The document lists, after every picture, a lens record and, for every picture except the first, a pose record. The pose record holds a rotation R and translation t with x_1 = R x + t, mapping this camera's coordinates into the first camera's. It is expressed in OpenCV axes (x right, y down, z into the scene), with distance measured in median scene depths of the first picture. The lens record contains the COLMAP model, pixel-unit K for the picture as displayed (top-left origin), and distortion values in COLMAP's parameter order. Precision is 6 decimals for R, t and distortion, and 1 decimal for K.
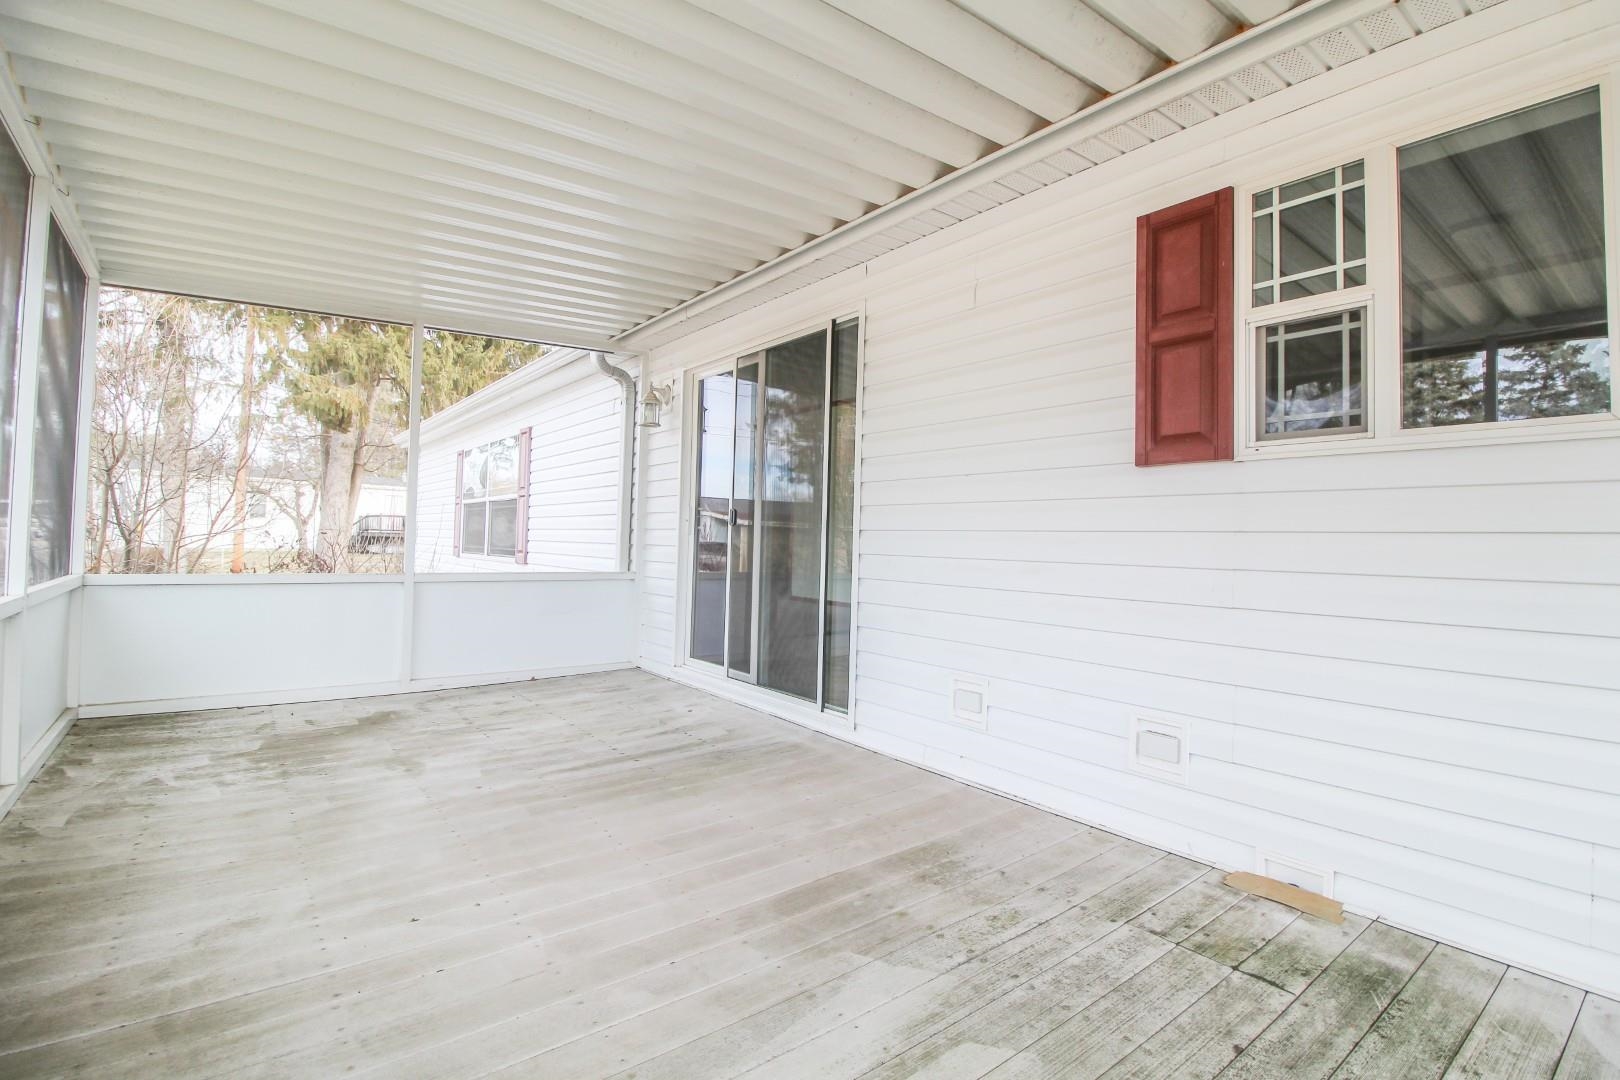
lens RADIAL K [[755.1, 0, 808.3], [0, 755.1, 520.7], [0, 0, 1]] dist [0.002015, -0.014223]
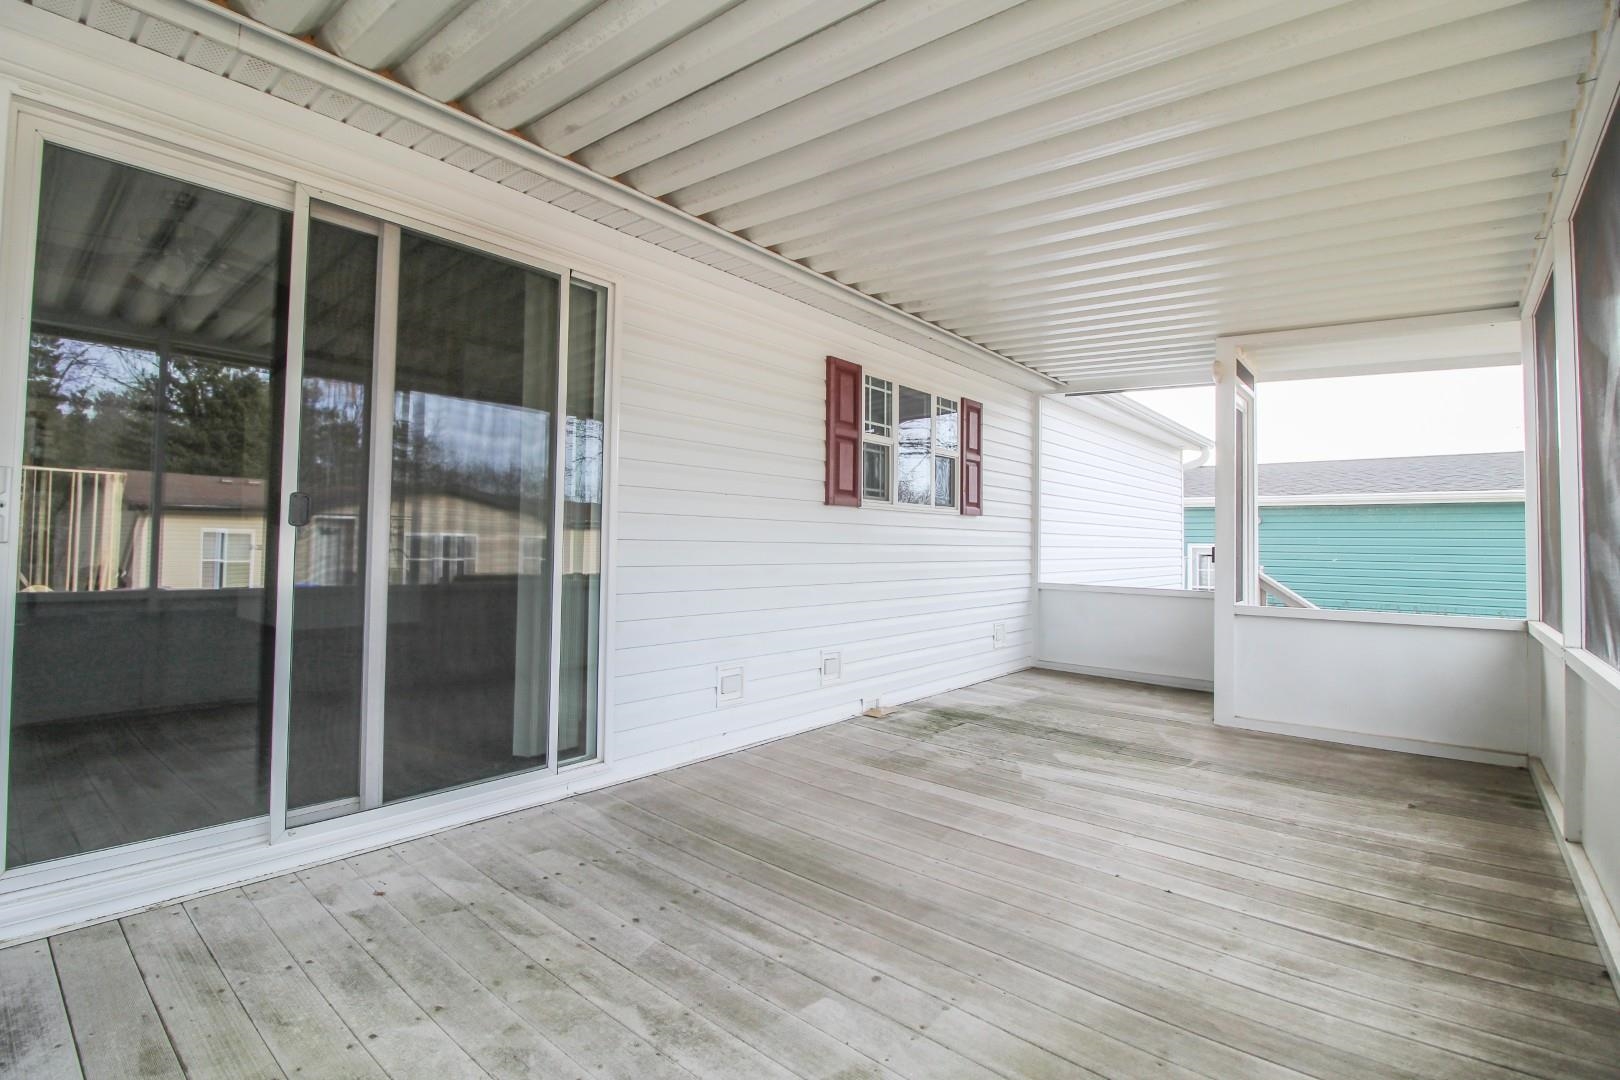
lens RADIAL K [[755.1, 0, 808.3], [0, 755.1, 520.7], [0, 0, 1]] dist [0.002015, -0.014223]
pose [[-0.214318, 0.002617, 0.976760, -1.312730], [-0.047449, 0.998788, -0.013088, -0.013833], [-0.975611, -0.049152, -0.213934, 1.537674]]
